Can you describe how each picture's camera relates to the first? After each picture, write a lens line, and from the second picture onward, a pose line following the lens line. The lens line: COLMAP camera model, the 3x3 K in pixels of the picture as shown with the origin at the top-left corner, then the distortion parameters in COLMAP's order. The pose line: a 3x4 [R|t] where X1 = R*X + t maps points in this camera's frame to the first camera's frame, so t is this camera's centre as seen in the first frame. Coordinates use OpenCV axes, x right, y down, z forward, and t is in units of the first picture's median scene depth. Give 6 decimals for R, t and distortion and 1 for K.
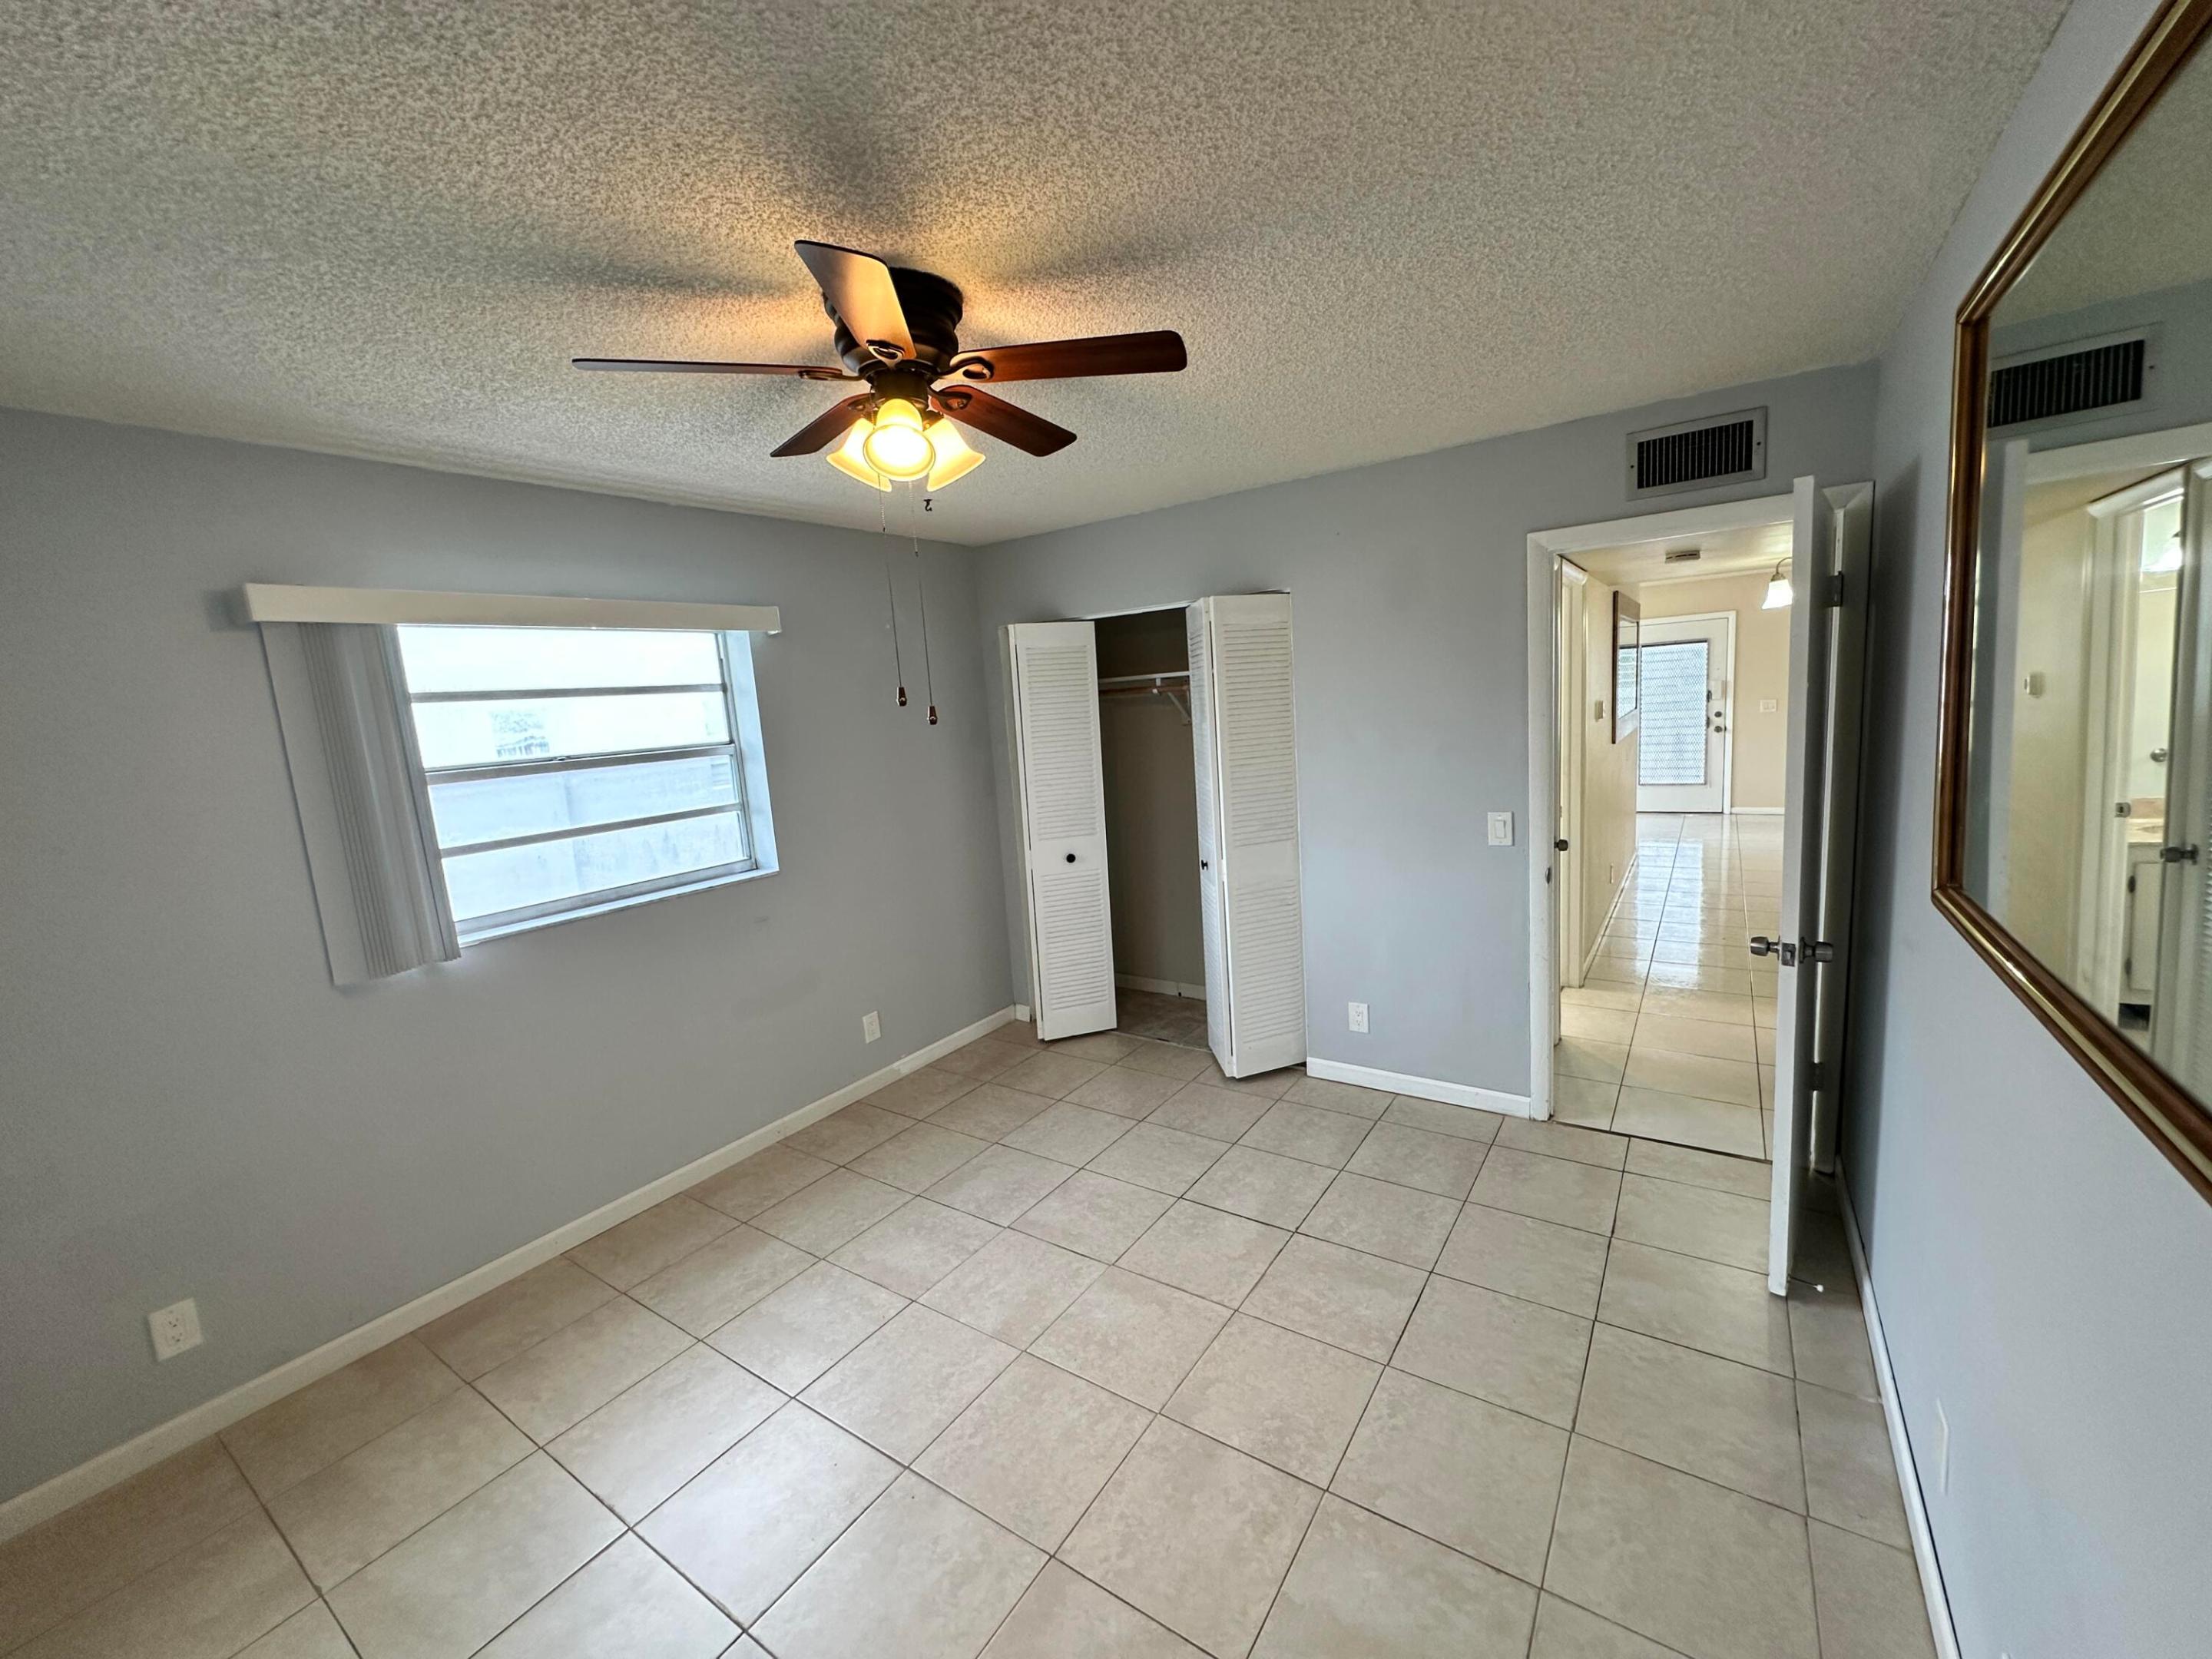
lens RADIAL K [[884.0, 0, 1109.0], [0, 884.0, 823.6], [0, 0, 1]] dist [-0.004514, 0.001537]
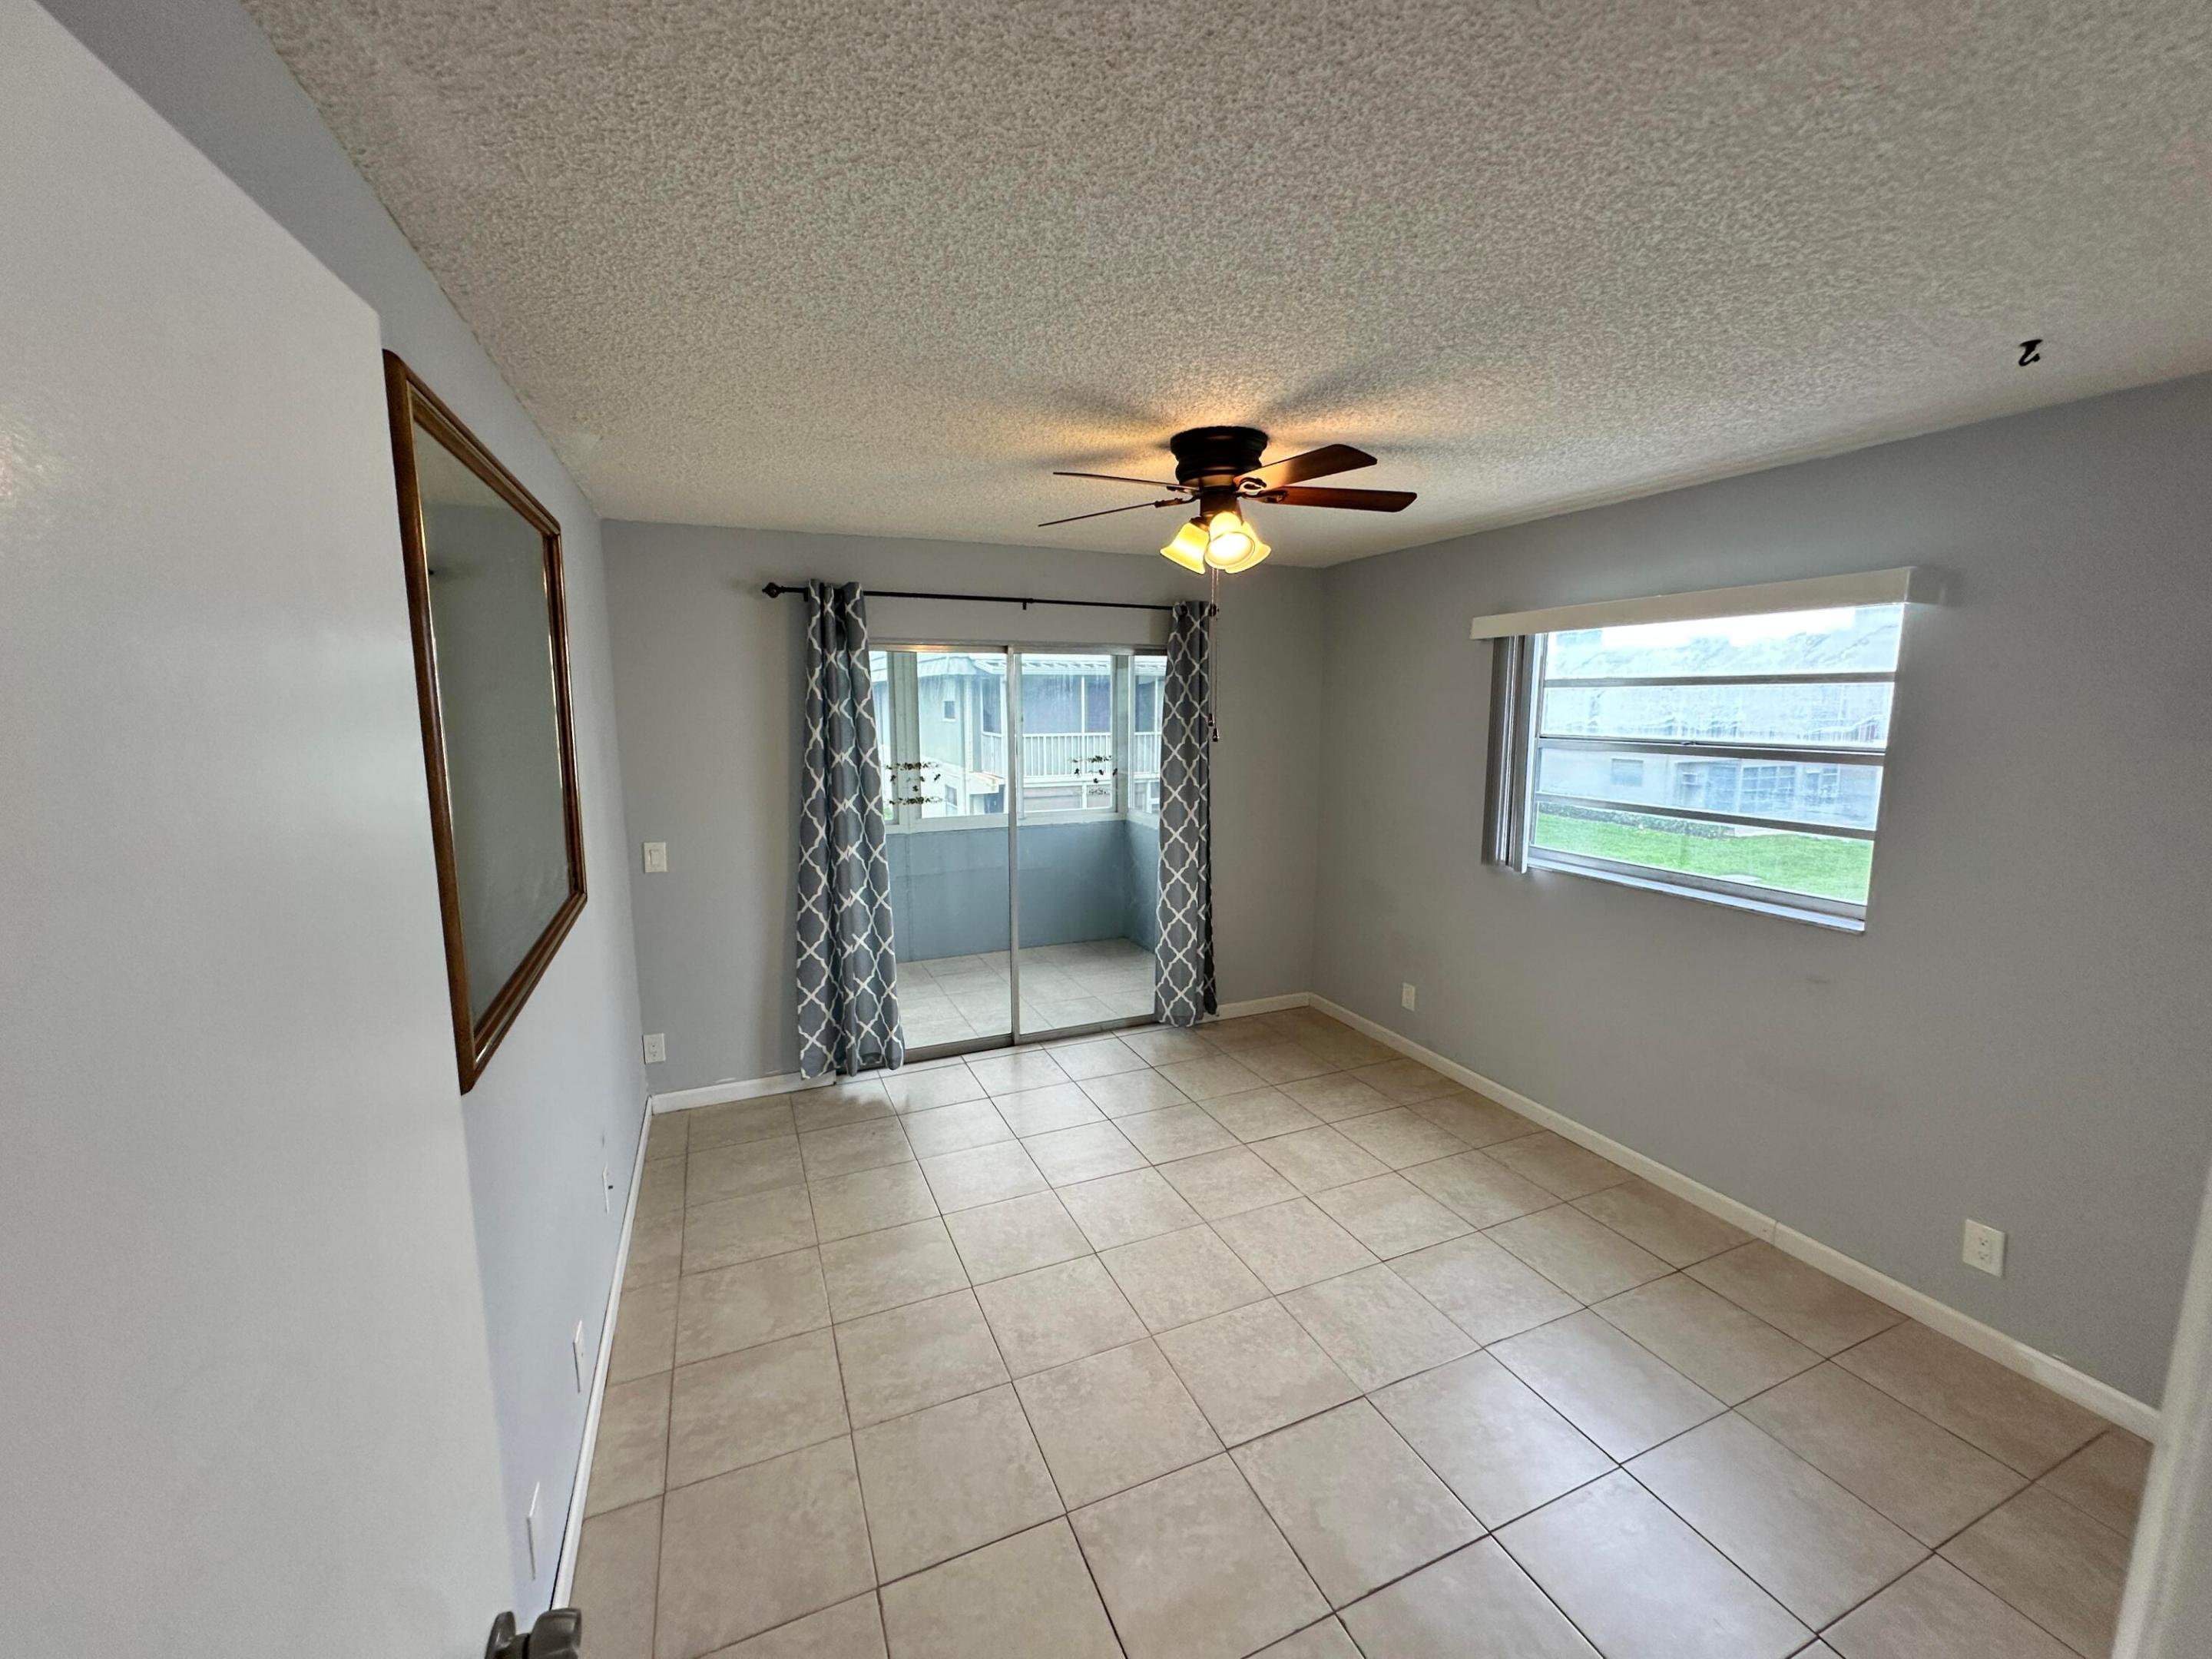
lens RADIAL K [[884.0, 0, 1097.3], [0, 884.0, 820.5], [0, 0, 1]] dist [-0.004514, 0.001537]
pose [[-0.541857, 0.188057, -0.819162, 0.783282], [-0.076156, 0.959651, 0.270686, -0.262468], [0.837013, 0.209057, -0.505672, 1.163670]]
